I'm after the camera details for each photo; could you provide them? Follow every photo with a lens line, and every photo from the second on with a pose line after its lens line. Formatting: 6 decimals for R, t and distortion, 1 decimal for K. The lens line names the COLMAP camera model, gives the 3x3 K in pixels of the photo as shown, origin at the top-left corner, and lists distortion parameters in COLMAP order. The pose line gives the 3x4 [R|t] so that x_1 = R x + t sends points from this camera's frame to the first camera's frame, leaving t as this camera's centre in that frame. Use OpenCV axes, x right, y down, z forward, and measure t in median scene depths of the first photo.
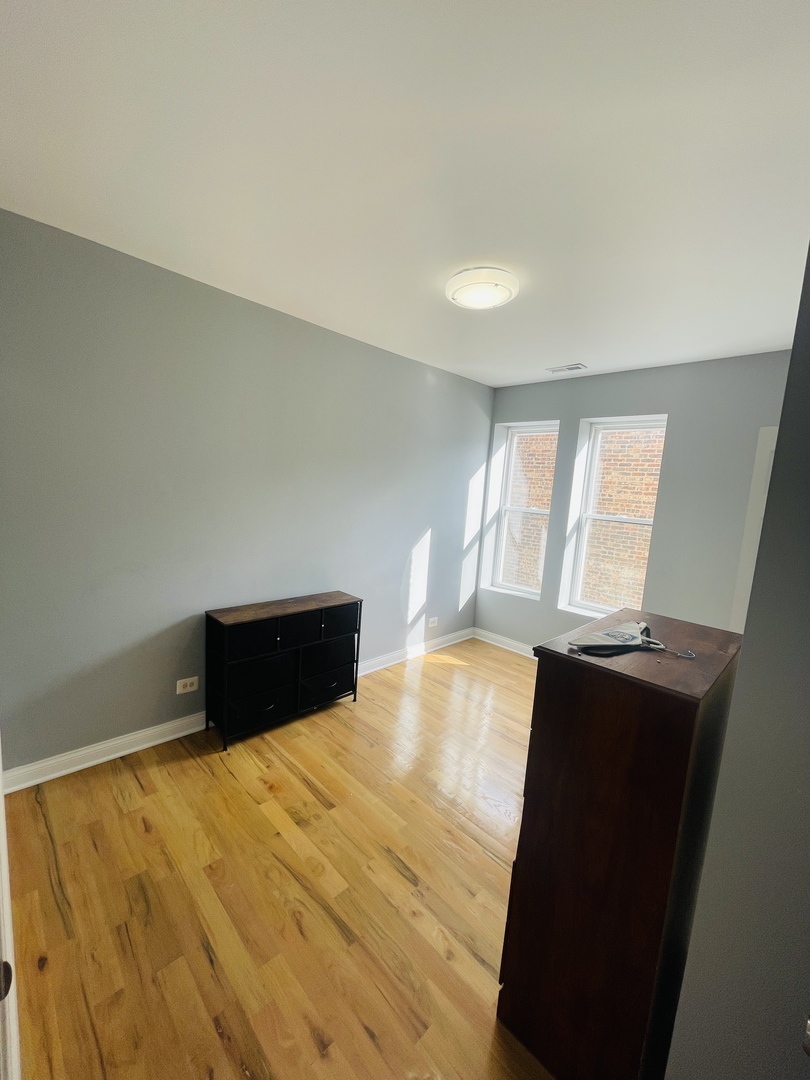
lens RADIAL K [[434.5, 0, 406.6], [0, 434.5, 540.3], [0, 0, 1]] dist [-0.000073, 0.000035]
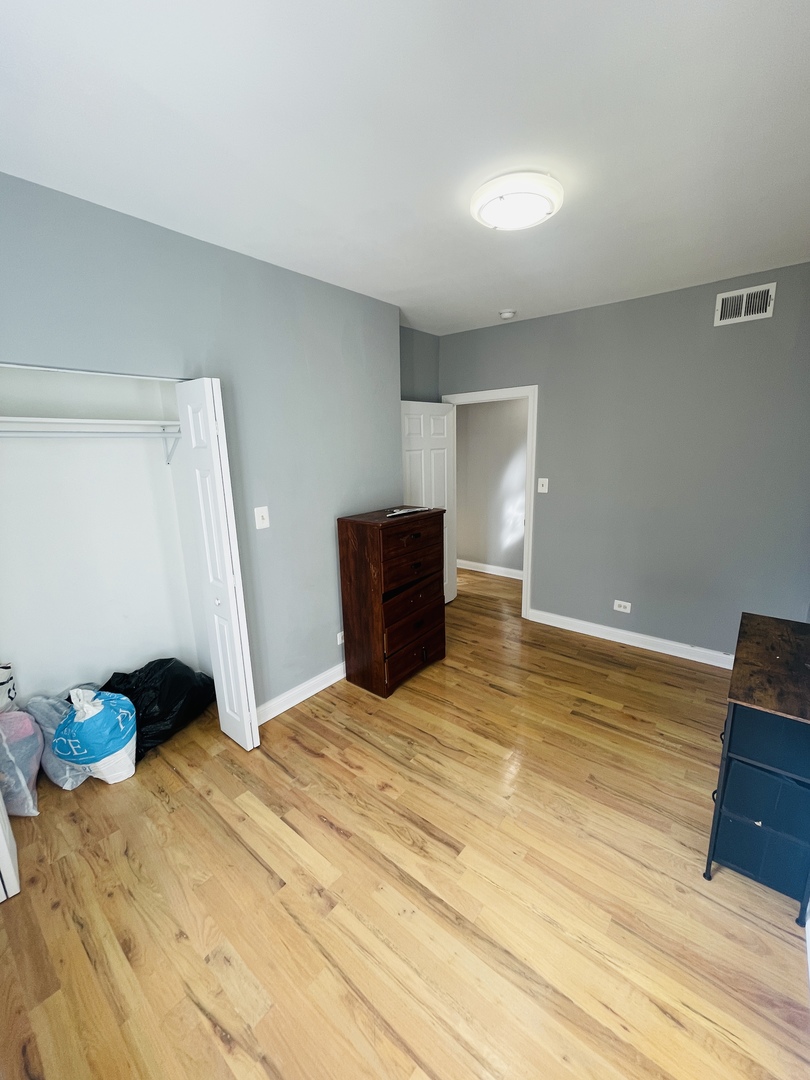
lens RADIAL K [[434.5, 0, 405.2], [0, 434.5, 538.5], [0, 0, 1]] dist [-0.000073, 0.000035]
pose [[-0.994486, -0.021548, -0.102632, 0.479219], [-0.053790, 0.944927, 0.322832, -0.260769], [0.090023, 0.326572, -0.940875, 2.097267]]
